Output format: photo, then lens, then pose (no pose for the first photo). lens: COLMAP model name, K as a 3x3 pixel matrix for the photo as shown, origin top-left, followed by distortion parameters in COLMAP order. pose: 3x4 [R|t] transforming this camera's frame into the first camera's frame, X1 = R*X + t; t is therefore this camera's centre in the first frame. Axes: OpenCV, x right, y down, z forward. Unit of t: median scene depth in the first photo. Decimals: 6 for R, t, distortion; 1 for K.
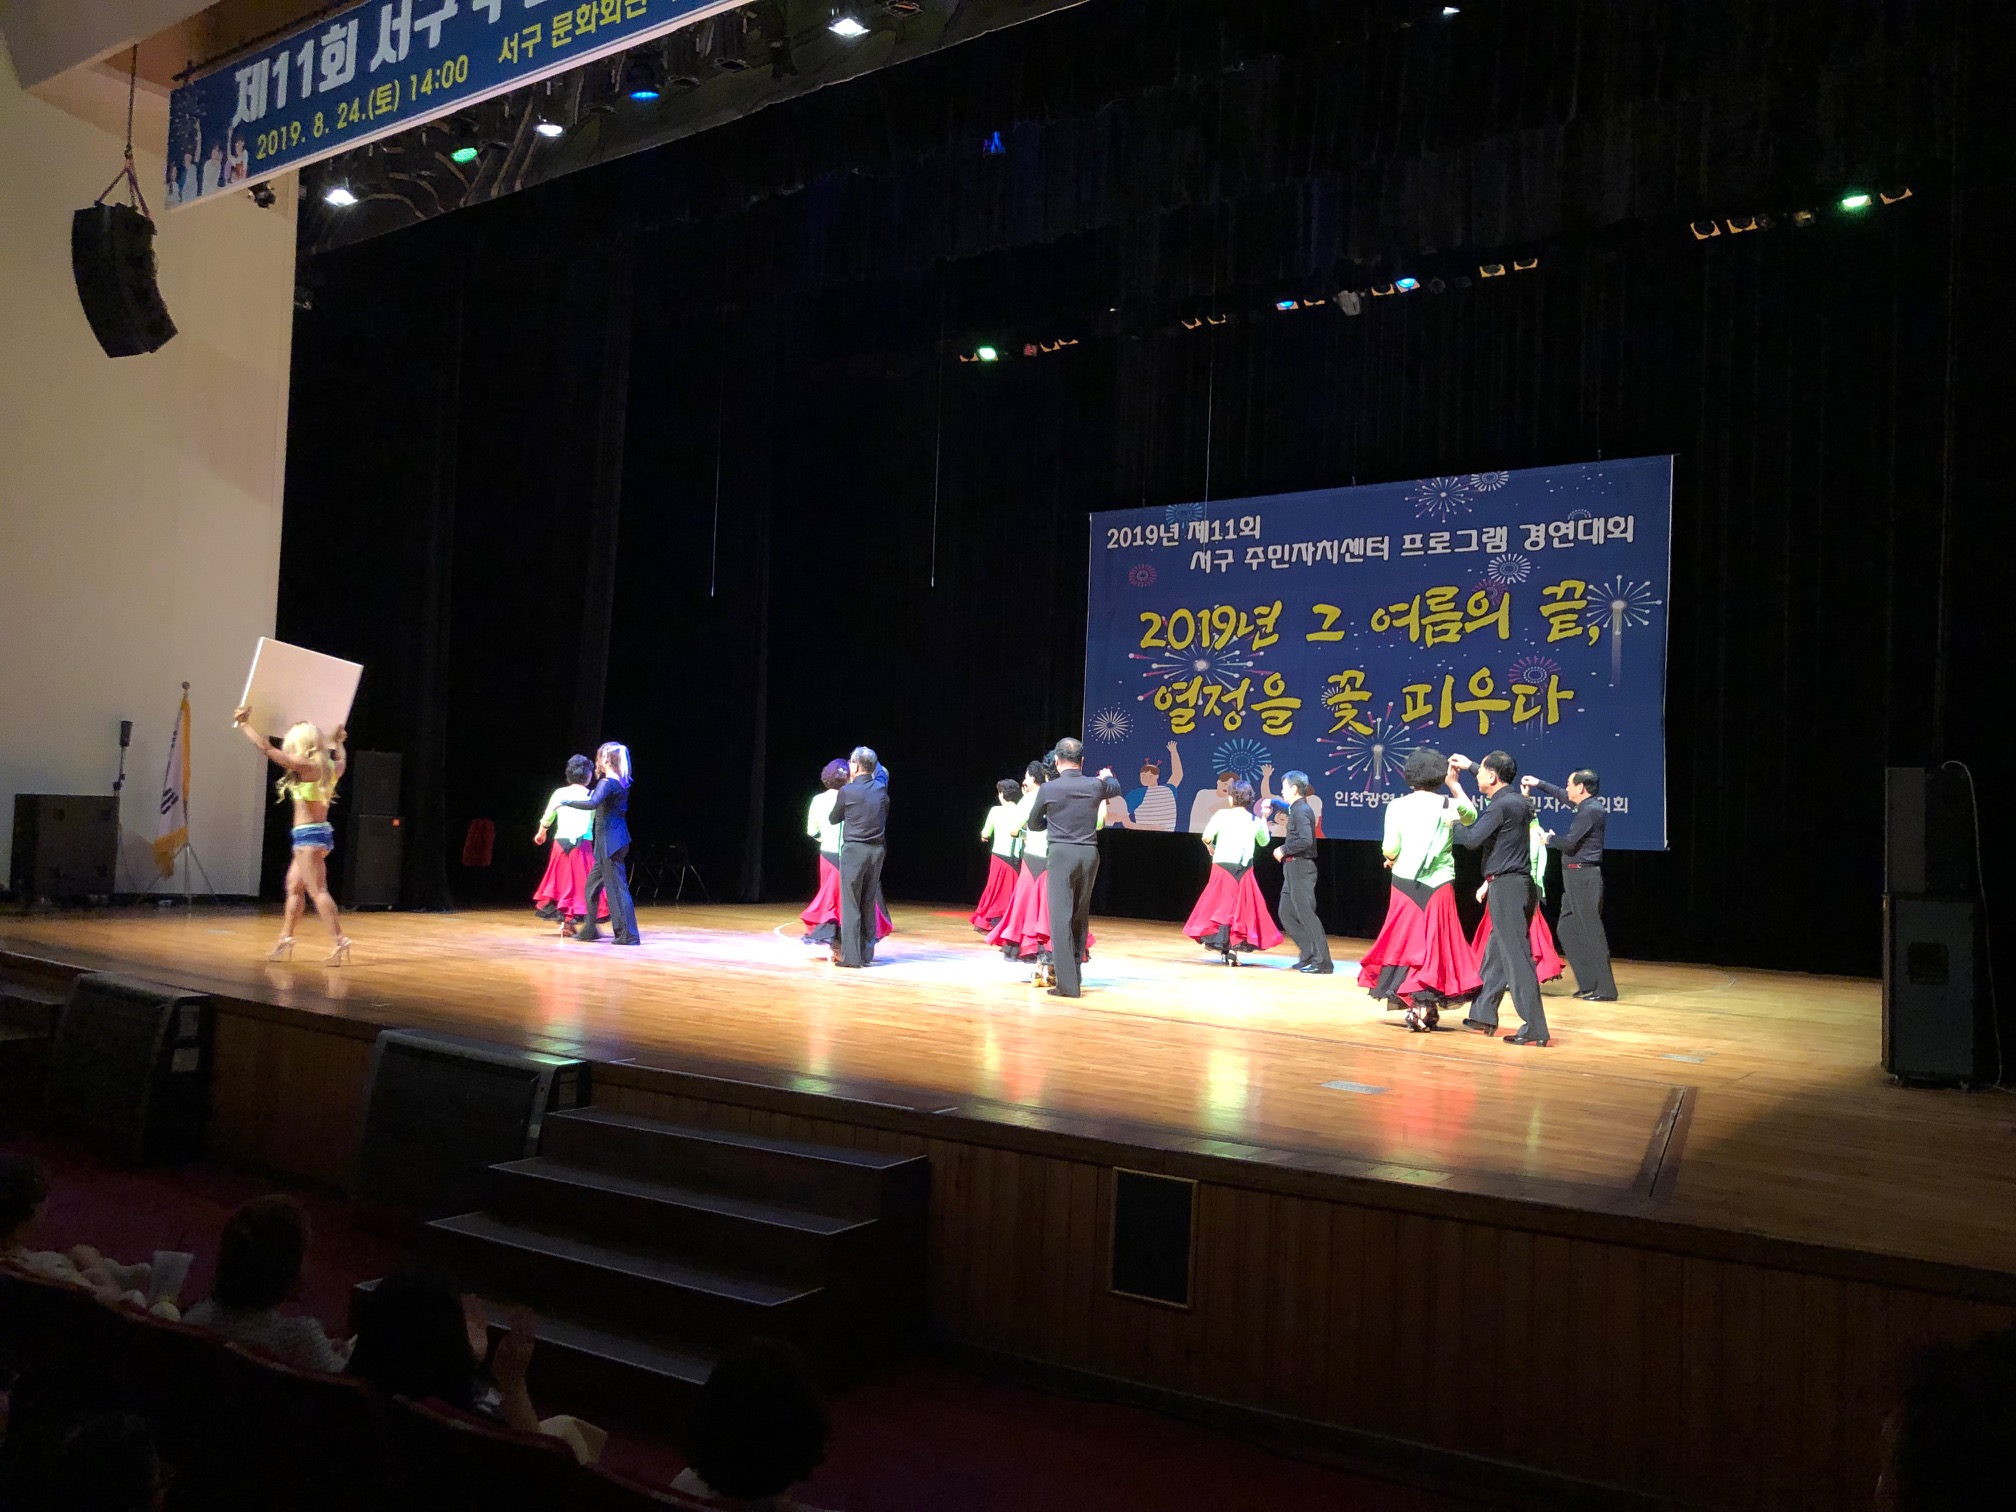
lens RADIAL K [[1692.0, 0, 1008.0], [0, 1692.0, 756.0], [0, 0, 1]] dist [0.057752, -0.004992]
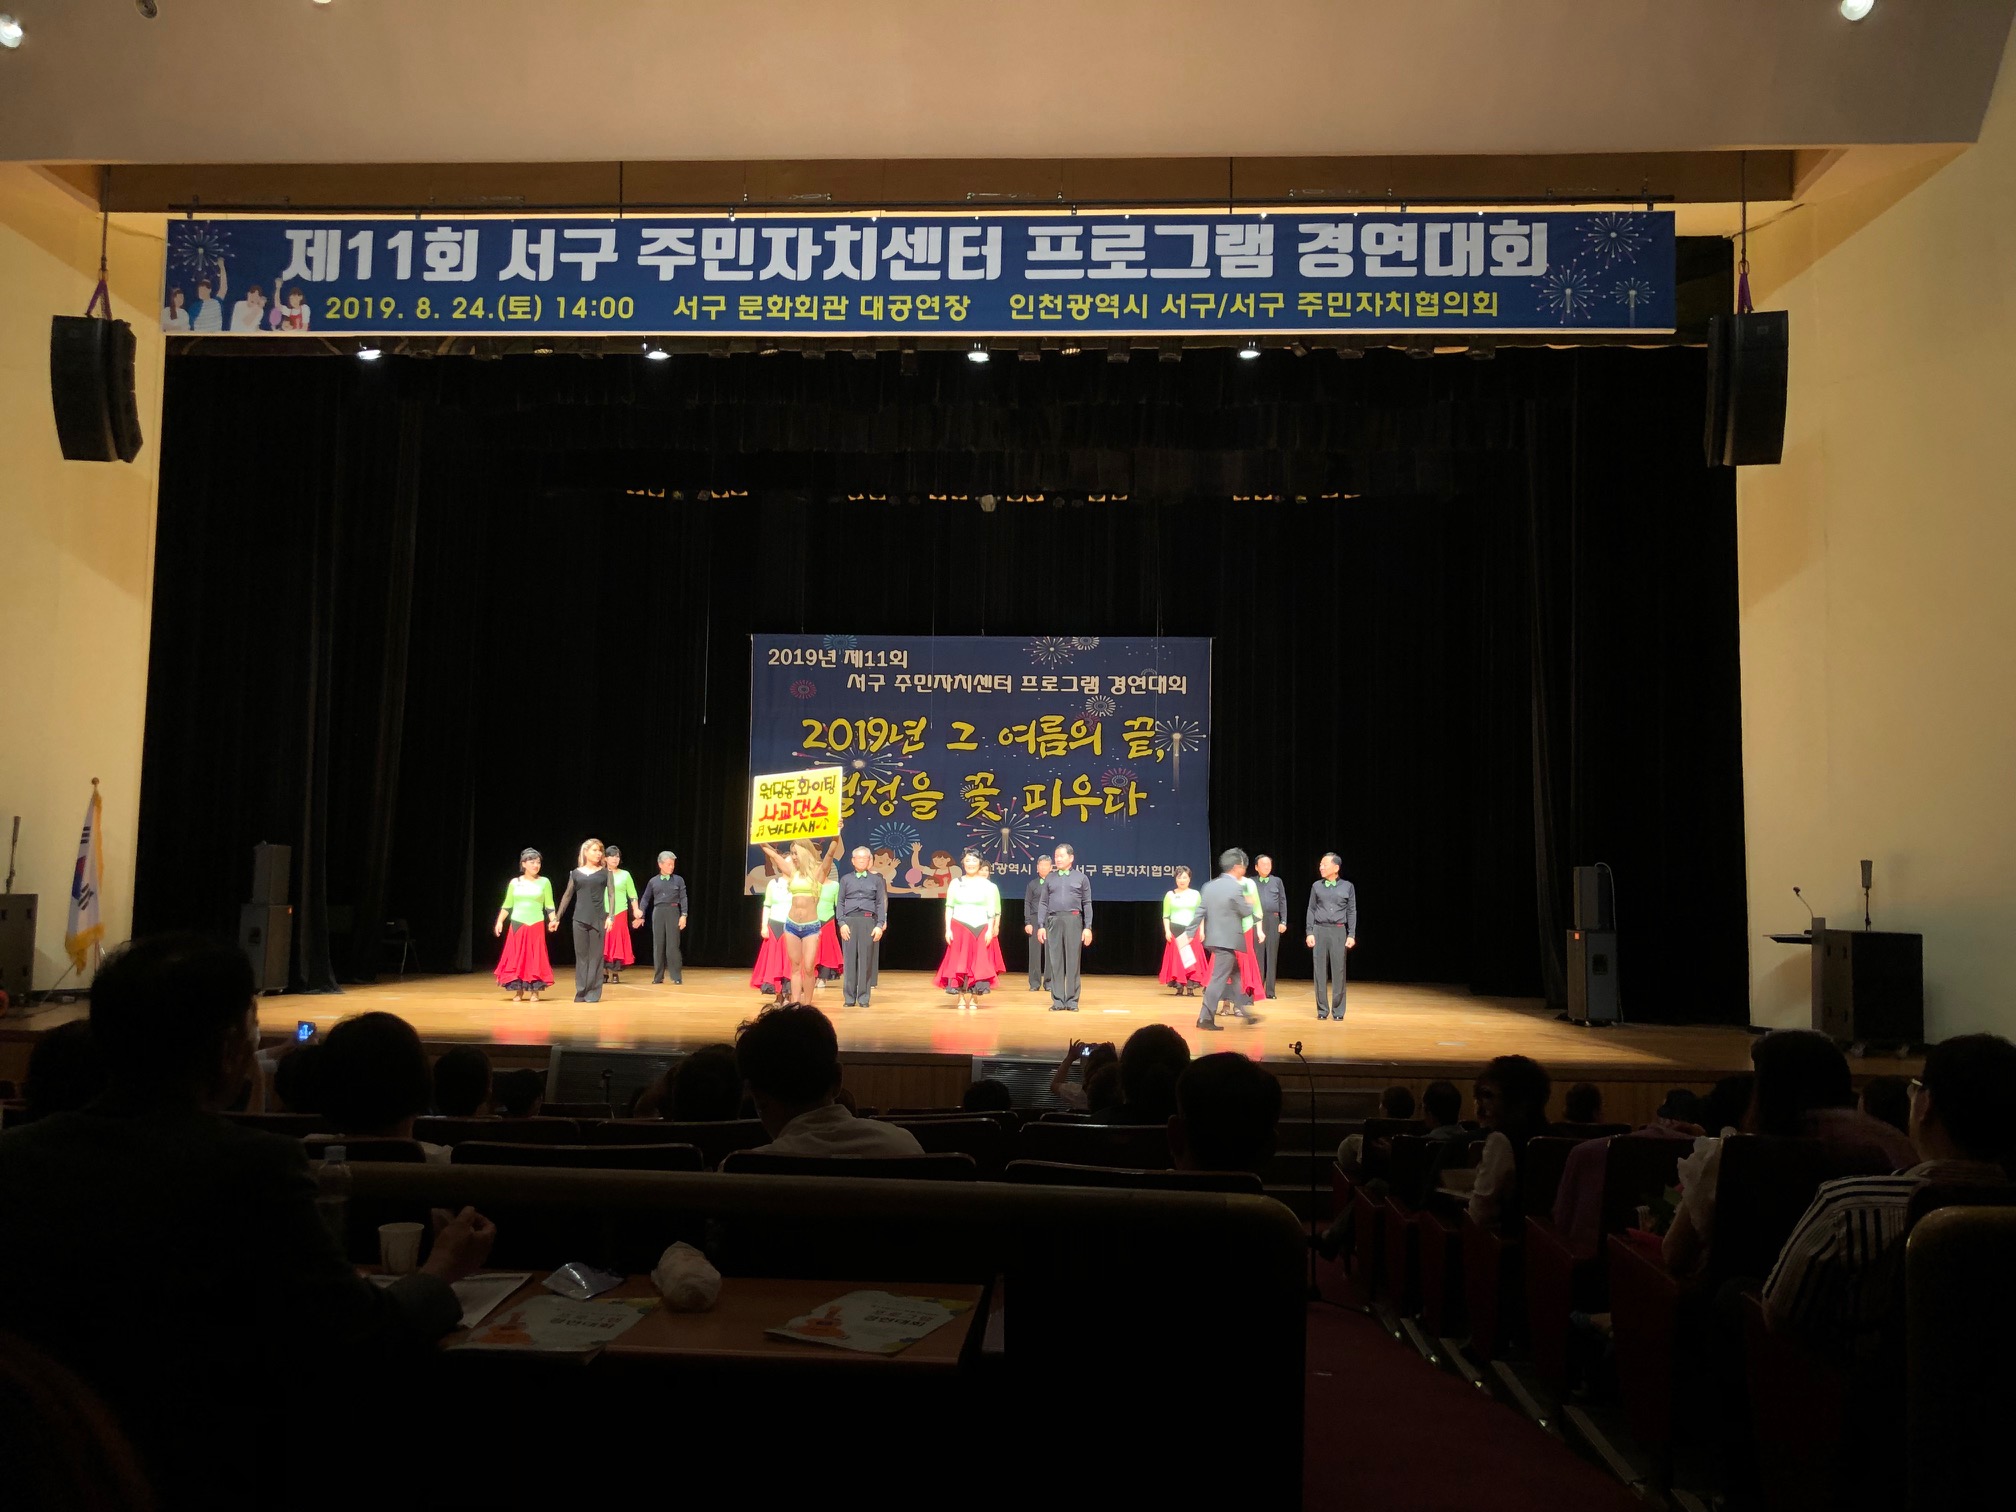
lens RADIAL K [[1666.2, 0, 1010.8], [0, 1666.2, 735.5], [0, 0, 1]] dist [0.370284, -0.848597]
pose [[0.838620, 0.027425, 0.544027, -0.501114], [-0.009541, 0.999318, -0.035668, -0.032865], [-0.544634, 0.024721, 0.838309, -0.123450]]
